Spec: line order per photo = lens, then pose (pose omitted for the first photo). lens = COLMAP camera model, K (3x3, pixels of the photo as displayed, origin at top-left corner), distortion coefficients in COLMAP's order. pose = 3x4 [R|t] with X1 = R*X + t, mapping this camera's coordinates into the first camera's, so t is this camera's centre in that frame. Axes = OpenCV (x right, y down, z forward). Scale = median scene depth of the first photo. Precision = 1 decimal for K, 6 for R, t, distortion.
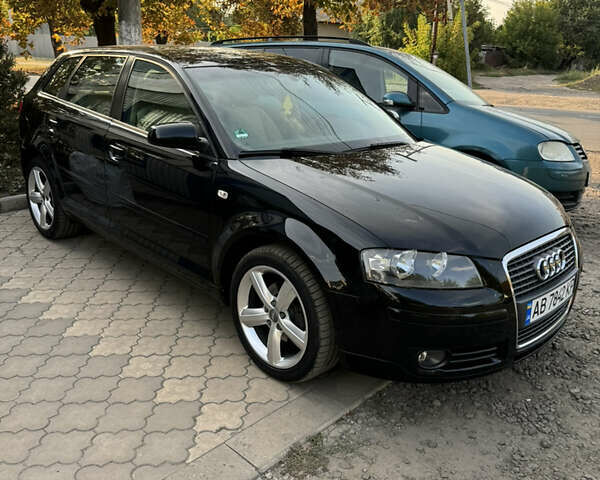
lens RADIAL K [[554.2, 0, 300.0], [0, 554.2, 240.0], [0, 0, 1]] dist [0.131174, -0.228523]
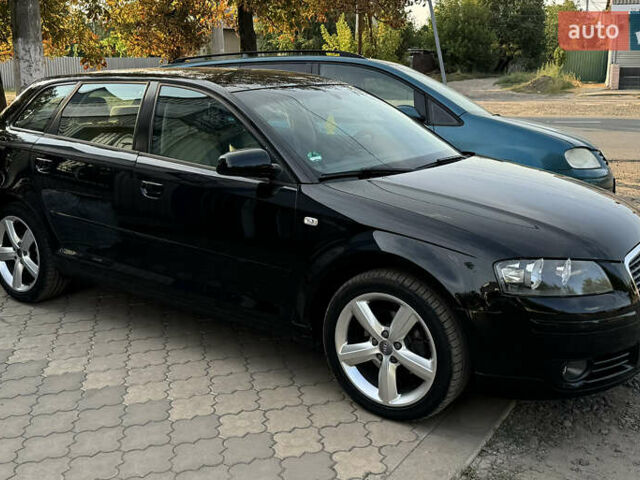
lens RADIAL K [[708.4, 0, 305.1], [0, 708.4, 197.8], [0, 0, 1]] dist [0.132363, -0.265773]
pose [[0.985399, -0.072532, 0.154036, -0.307563], [0.092566, 0.987556, -0.127144, 0.026636], [-0.142898, 0.139546, 0.979851, -0.147783]]
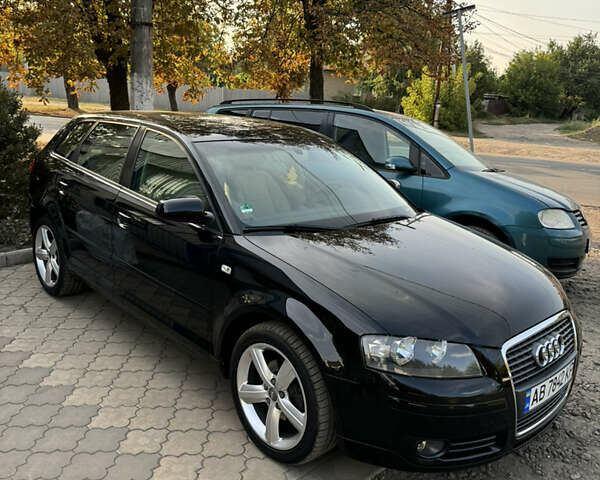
lens RADIAL K [[554.2, 0, 300.0], [0, 554.2, 240.0], [0, 0, 1]] dist [0.131174, -0.228523]
pose [[0.999753, 0.021464, -0.005745, 0.000856], [-0.021814, 0.997301, -0.070102, -0.063450], [0.004225, 0.070210, 0.997523, -0.018161]]
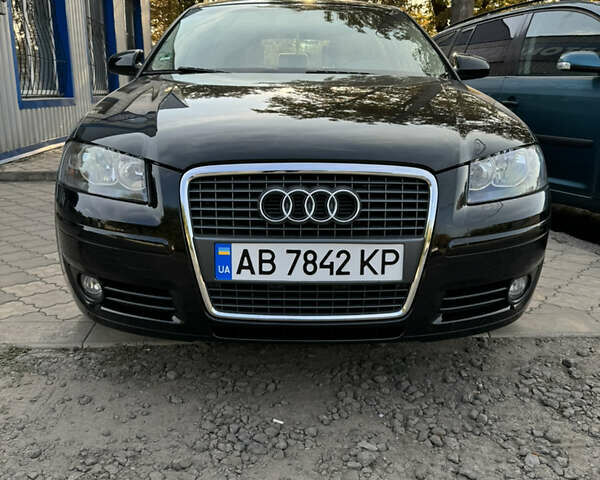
lens RADIAL K [[554.2, 0, 300.0], [0, 554.2, 240.0], [0, 0, 1]] dist [0.131174, -0.228523]
pose [[0.721530, 0.138261, -0.678438, 0.754868], [-0.196254, 0.980513, -0.008898, 0.077541], [0.663987, 0.139566, 0.734604, 0.482093]]
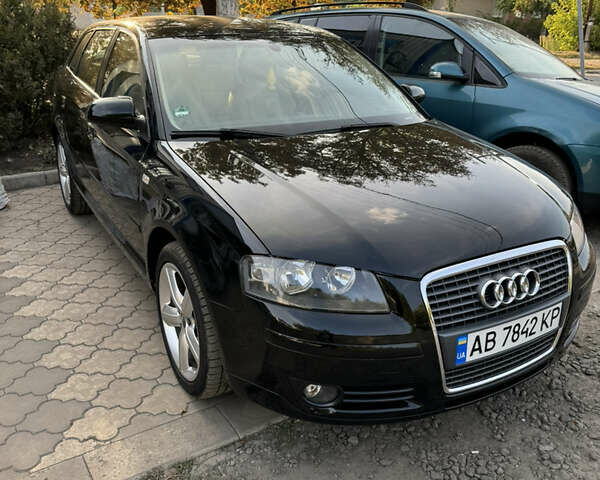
lens RADIAL K [[544.8, 0, 290.3], [0, 544.8, 255.0], [0, 0, 1]] dist [0.000252, 0.011080]
pose [[0.966028, 0.069470, -0.248927, 0.295714], [-0.051221, 0.995553, 0.079061, -0.039194], [0.253312, -0.063625, 0.965290, 0.187305]]
